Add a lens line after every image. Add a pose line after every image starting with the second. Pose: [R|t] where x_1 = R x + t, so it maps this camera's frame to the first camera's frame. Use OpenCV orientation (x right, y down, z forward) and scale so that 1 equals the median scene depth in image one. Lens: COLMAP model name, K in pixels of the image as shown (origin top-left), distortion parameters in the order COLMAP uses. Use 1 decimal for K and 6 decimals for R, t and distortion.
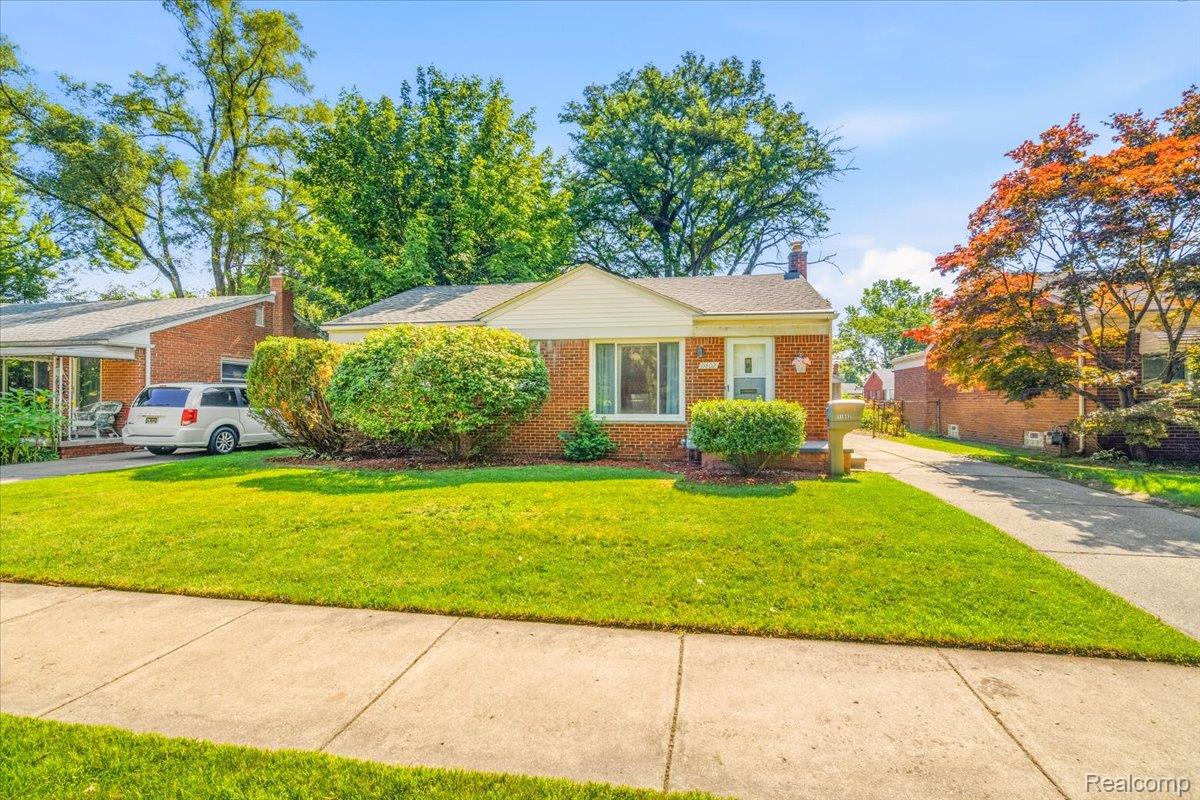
lens RADIAL K [[553.2, 0, 600.0], [0, 553.2, 400.0], [0, 0, 1]] dist [-0.003543, 0.000162]
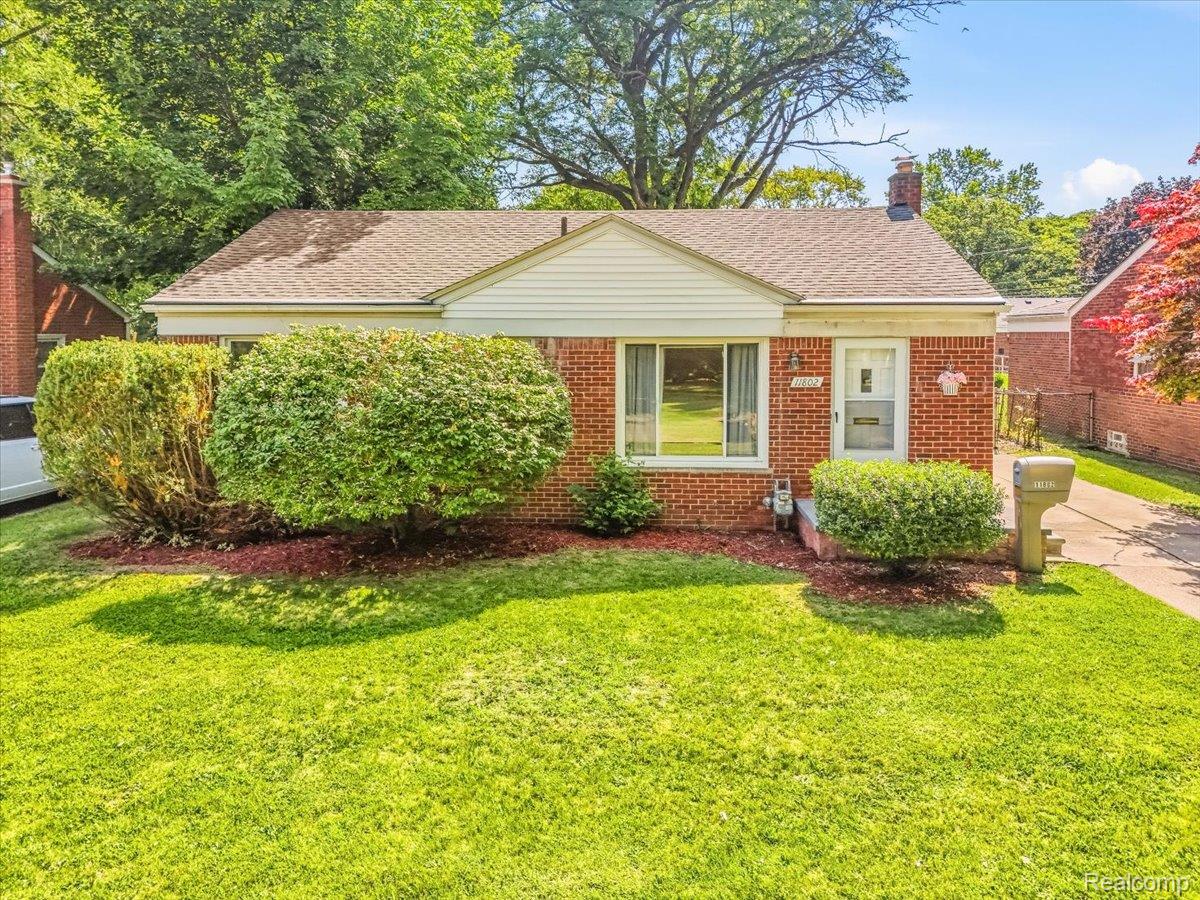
lens RADIAL K [[909.0, 0, 573.3], [0, 909.0, 382.8], [0, 0, 1]] dist [0.067022, -0.004278]
pose [[0.992750, -0.009580, 0.119812, -0.176248], [0.001581, 0.997773, 0.066680, -0.117450], [-0.120184, -0.066007, 0.990555, -0.012856]]
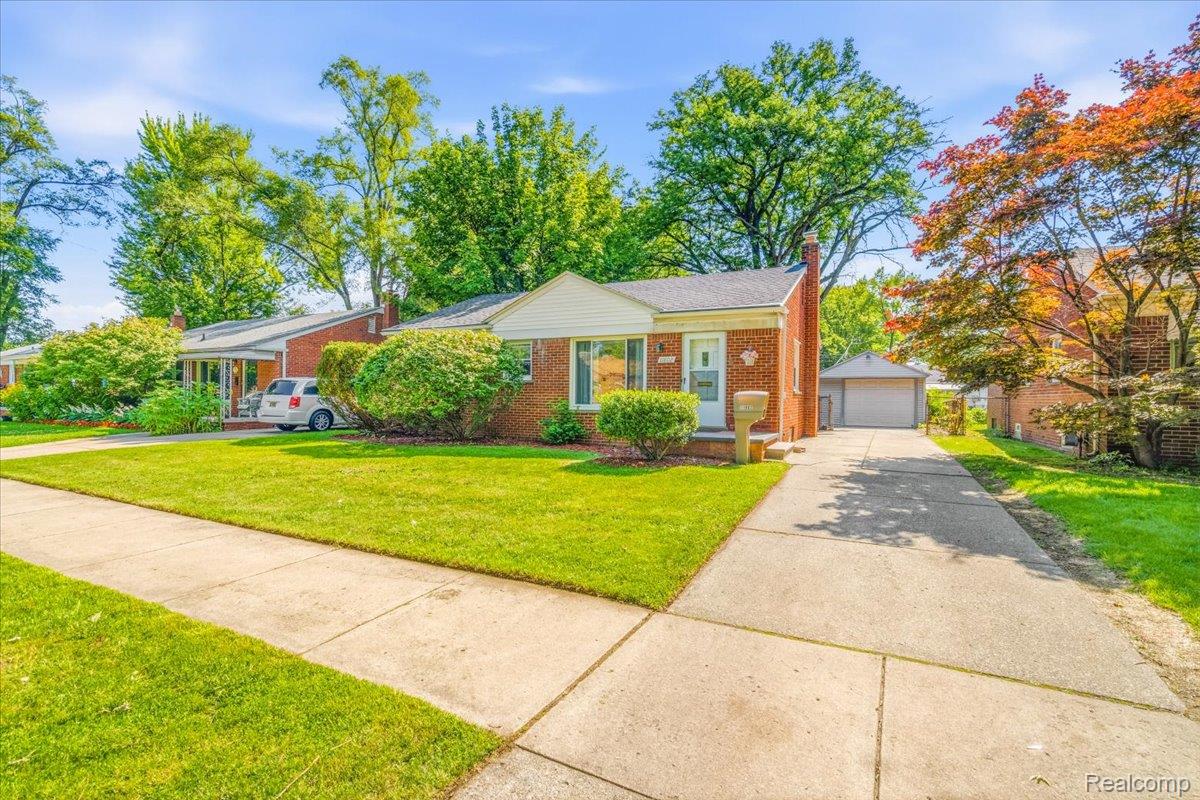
lens RADIAL K [[544.0, 0, 600.7], [0, 544.0, 397.7], [0, 0, 1]] dist [-0.004142, 0.000879]
pose [[0.954847, 0.009321, -0.296953, 0.343300], [-0.008604, 0.999956, 0.003723, 0.007309], [0.296974, -0.001000, 0.954885, -0.037455]]
